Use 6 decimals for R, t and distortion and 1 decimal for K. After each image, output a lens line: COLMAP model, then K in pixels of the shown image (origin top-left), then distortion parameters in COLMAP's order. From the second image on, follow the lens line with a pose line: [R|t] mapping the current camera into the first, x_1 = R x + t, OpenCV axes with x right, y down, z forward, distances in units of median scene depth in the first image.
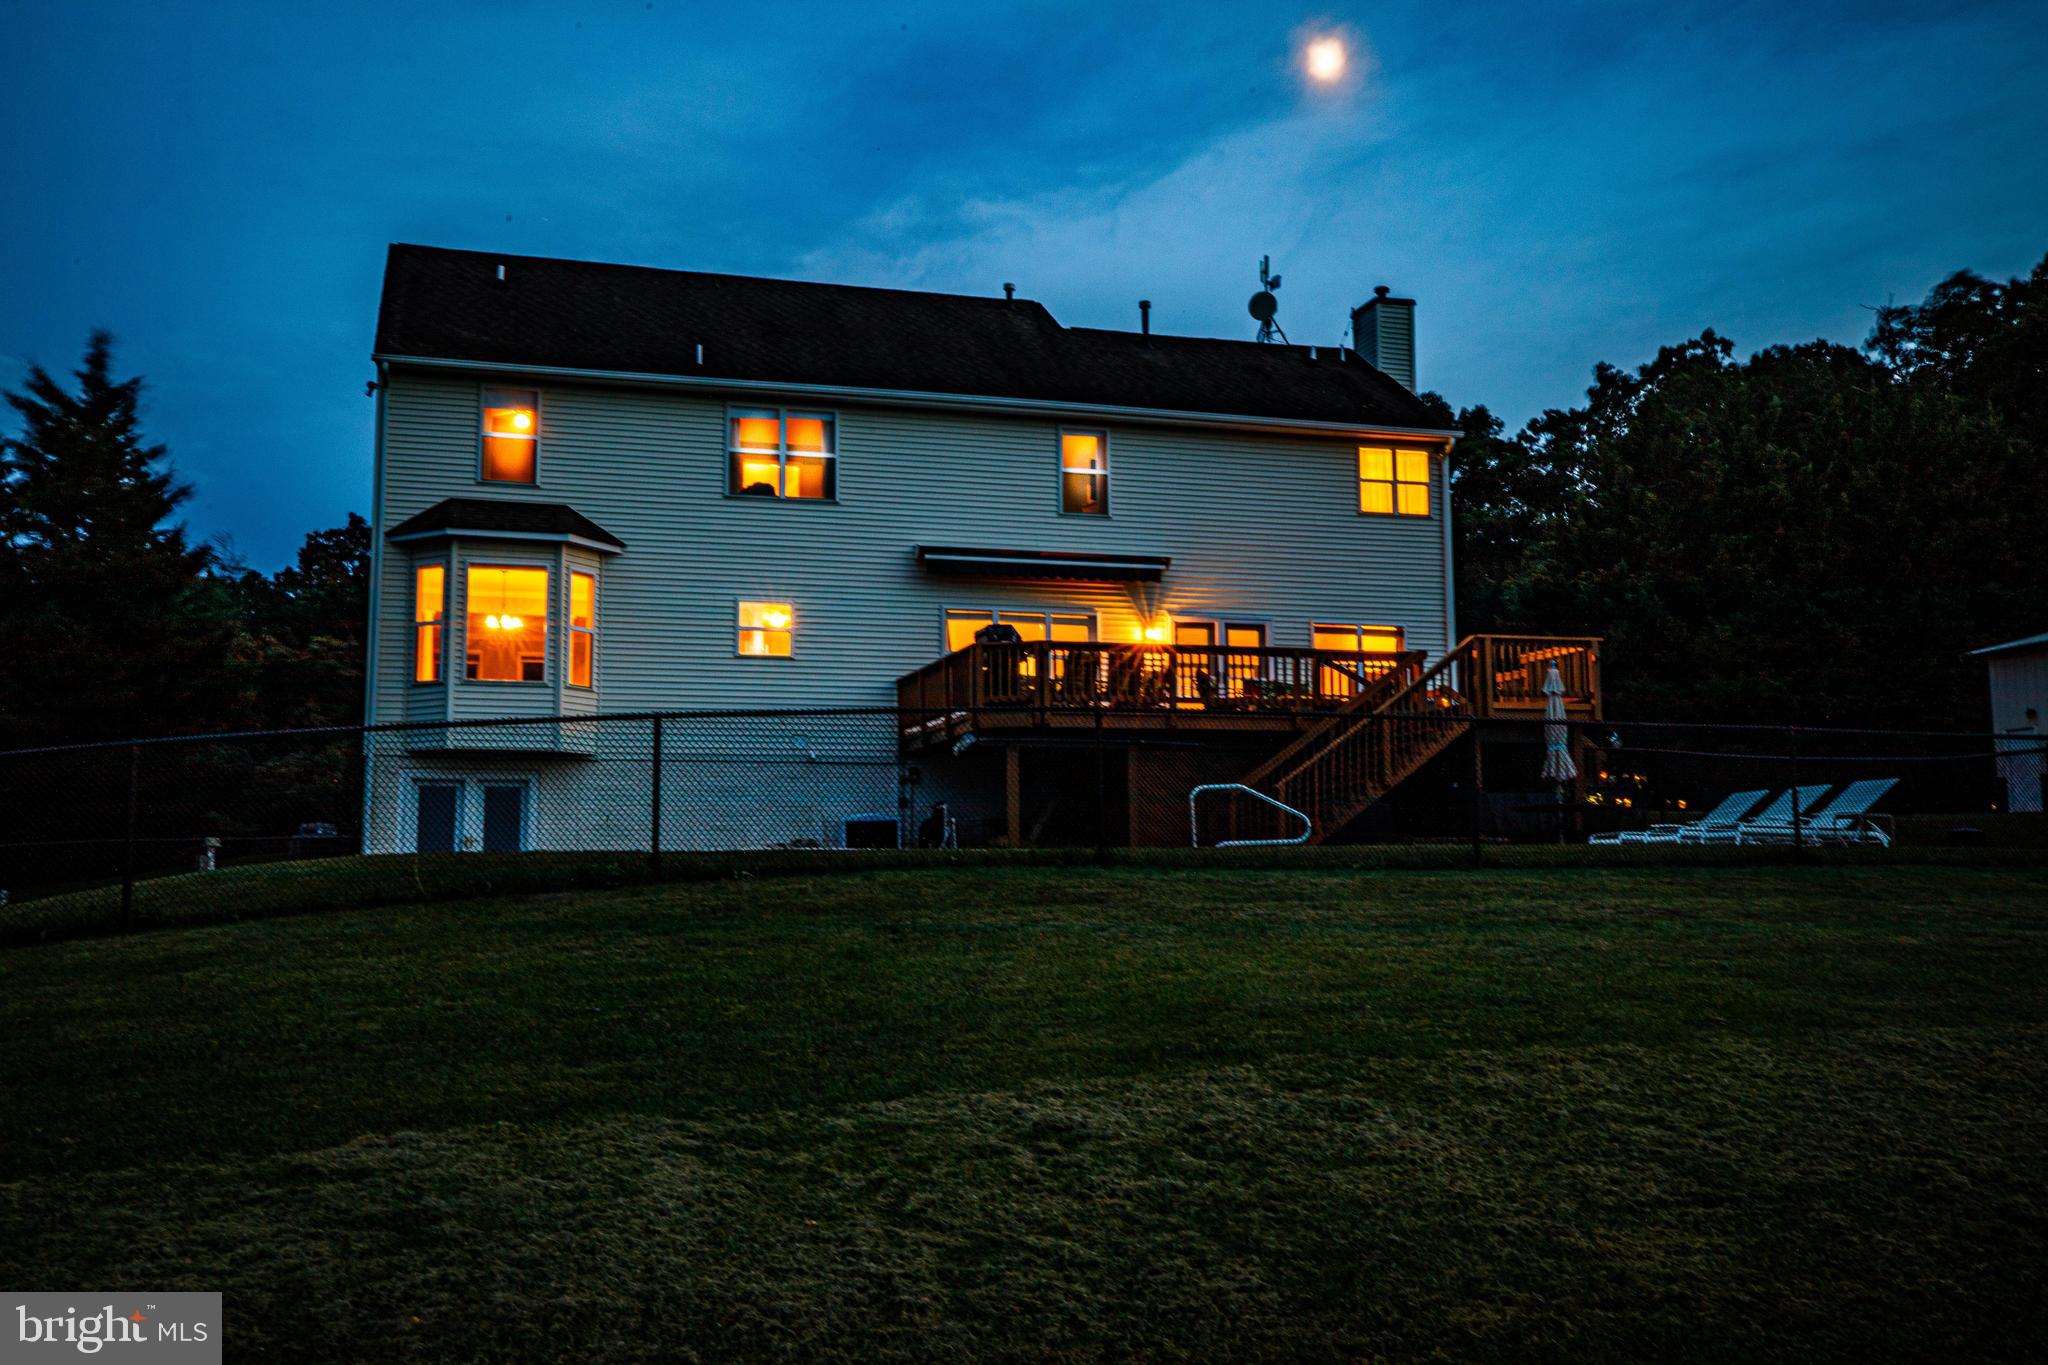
lens RADIAL K [[2088.1, 0, 1024.0], [0, 2088.1, 682.5], [0, 0, 1]] dist [0.051032, 0.001264]
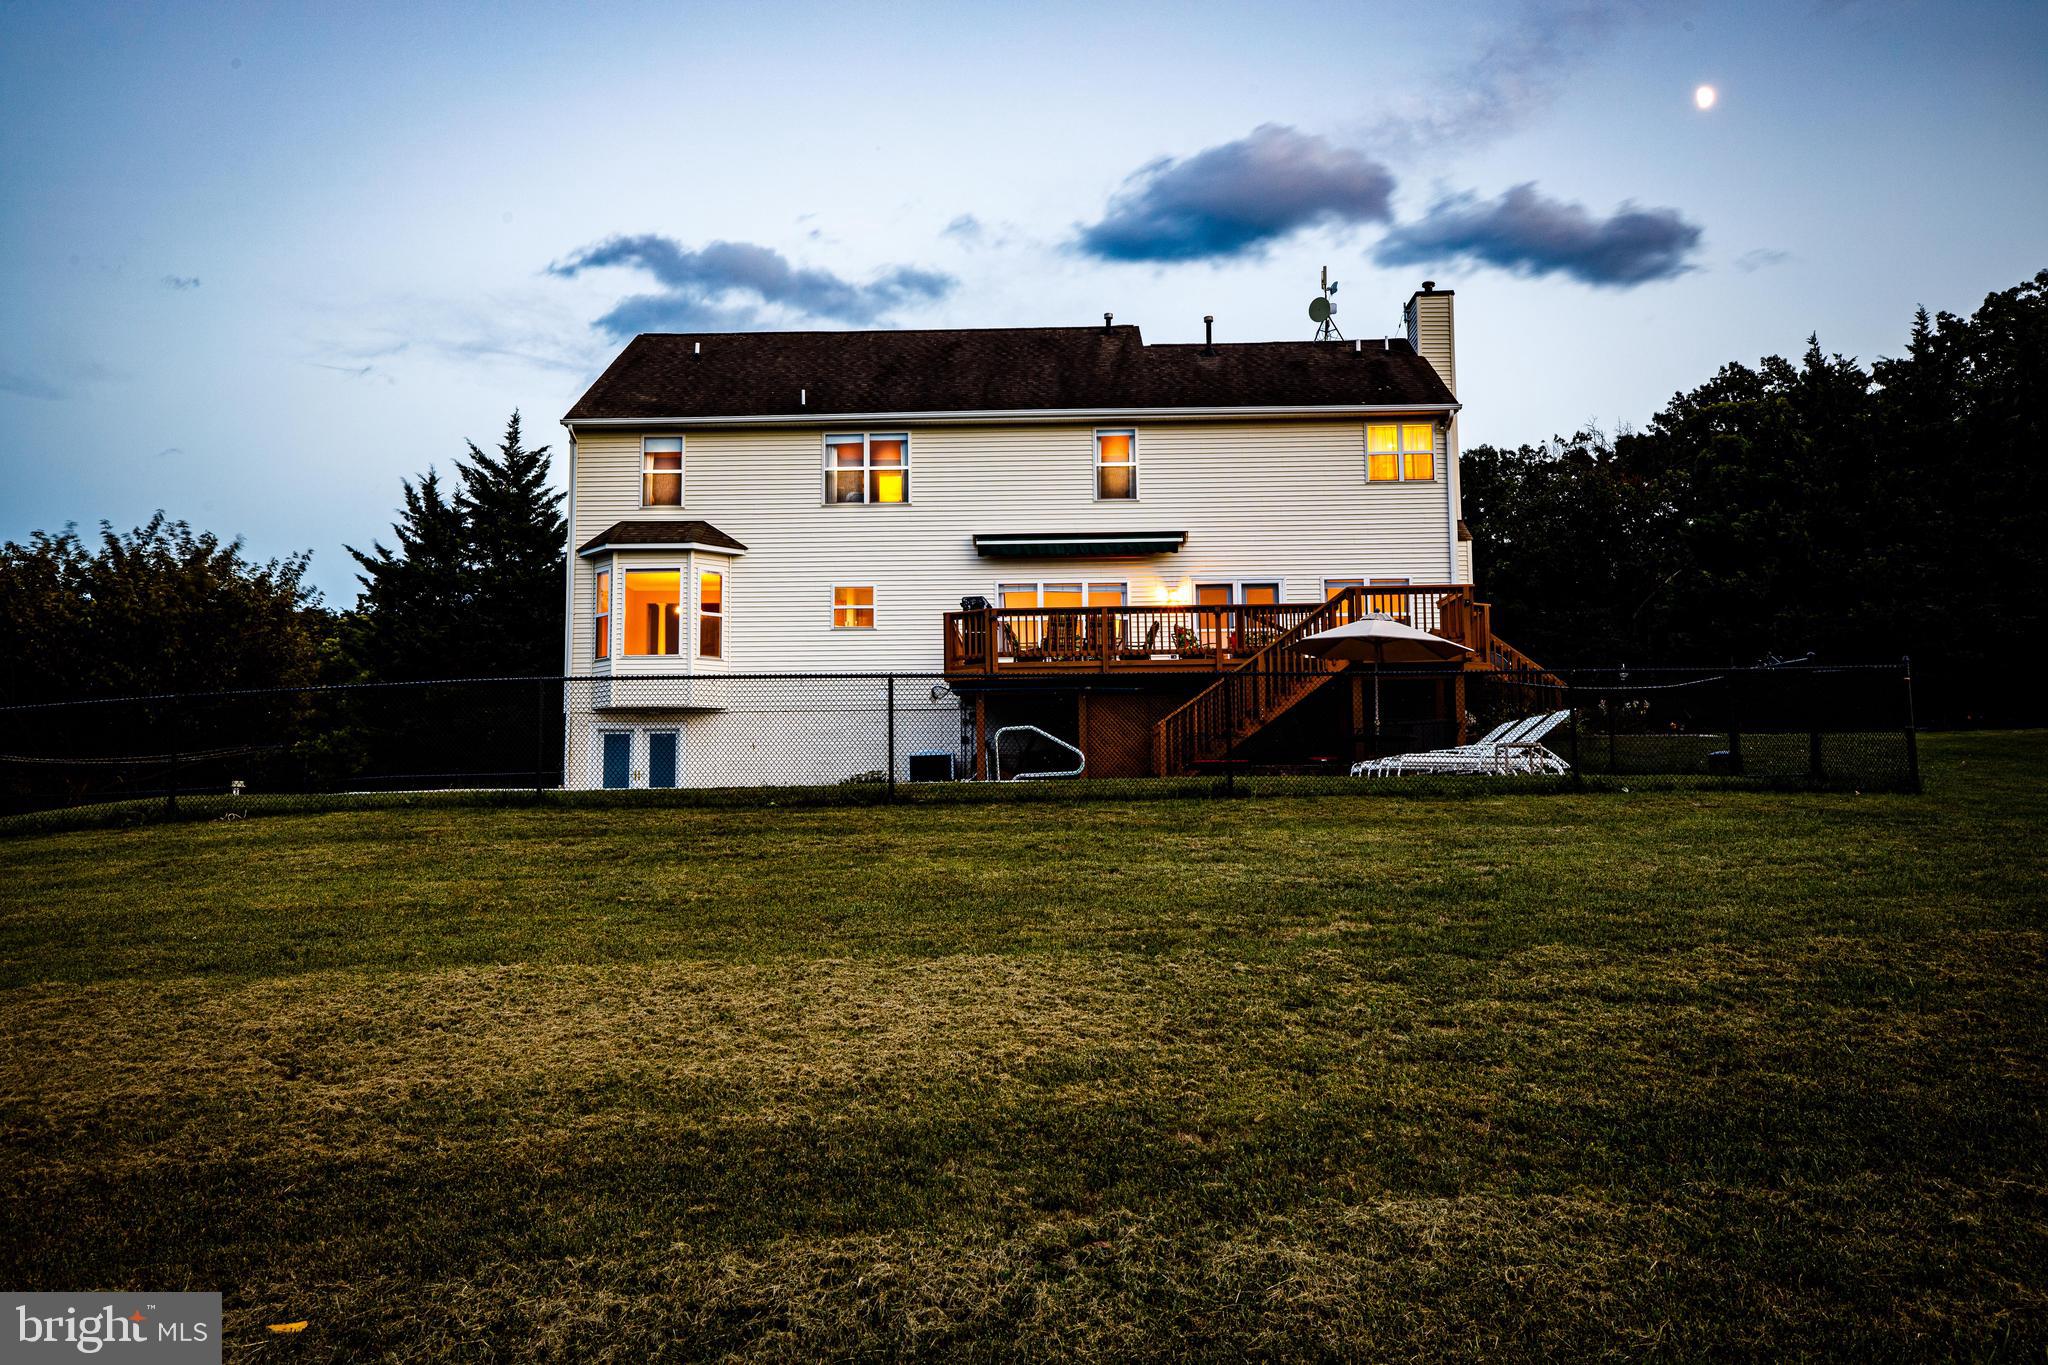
lens RADIAL K [[1598.9, 0, 1024.0], [0, 1598.9, 682.5], [0, 0, 1]] dist [0.044460, 0.004908]
pose [[0.940049, -0.028509, -0.339846, 0.298241], [0.038843, 0.998966, 0.023643, 0.001560], [0.338821, -0.035426, 0.940184, 0.105051]]
